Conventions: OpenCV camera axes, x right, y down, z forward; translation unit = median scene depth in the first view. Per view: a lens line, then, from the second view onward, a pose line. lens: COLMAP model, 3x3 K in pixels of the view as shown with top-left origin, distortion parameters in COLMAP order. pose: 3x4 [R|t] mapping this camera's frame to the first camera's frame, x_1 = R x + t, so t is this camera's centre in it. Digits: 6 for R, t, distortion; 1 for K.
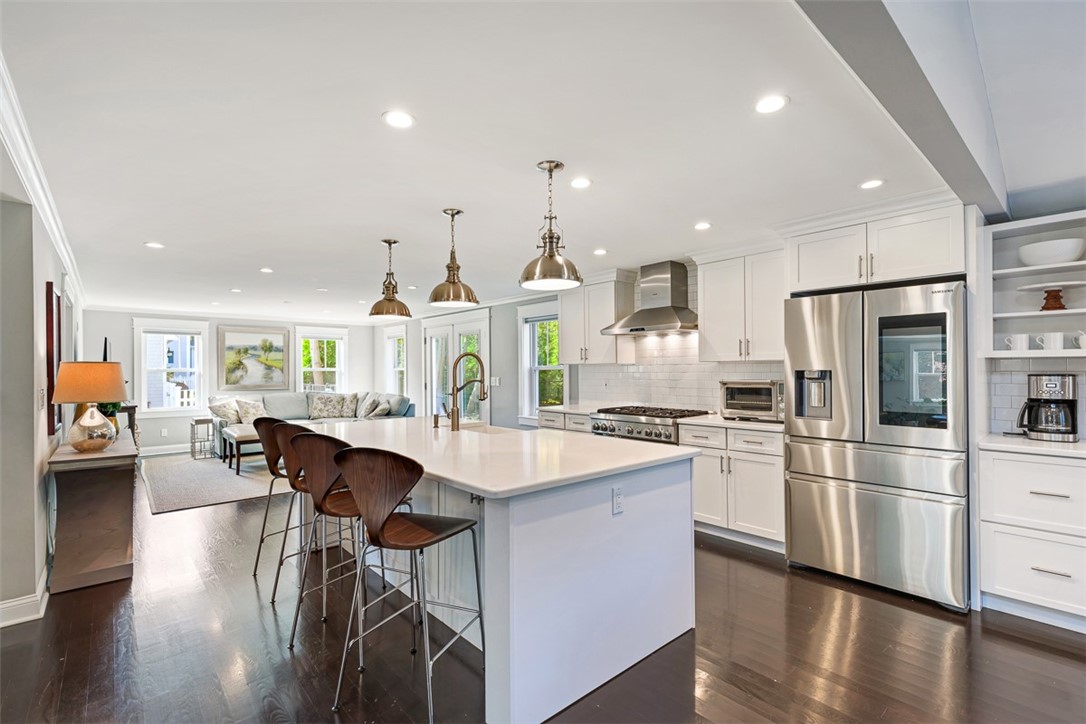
lens RADIAL K [[493.6, 0, 543.0], [0, 493.6, 362.0], [0, 0, 1]] dist [0.000312, 0.000059]
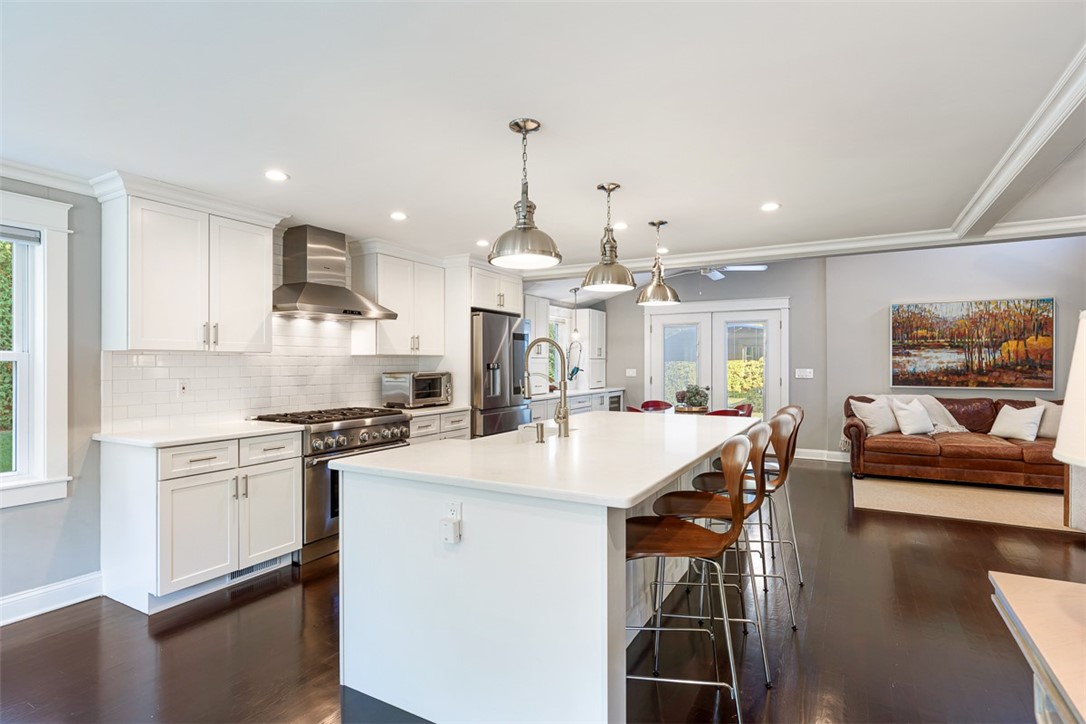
lens RADIAL K [[540.7, 0, 543.0], [0, 540.7, 362.0], [0, 0, 1]] dist [0.001929, 0.000085]
pose [[-0.322013, 0.019537, 0.946533, -0.833609], [0.005599, 0.999809, -0.018732, 0.038207], [-0.946719, -0.000732, -0.322061, 1.120344]]
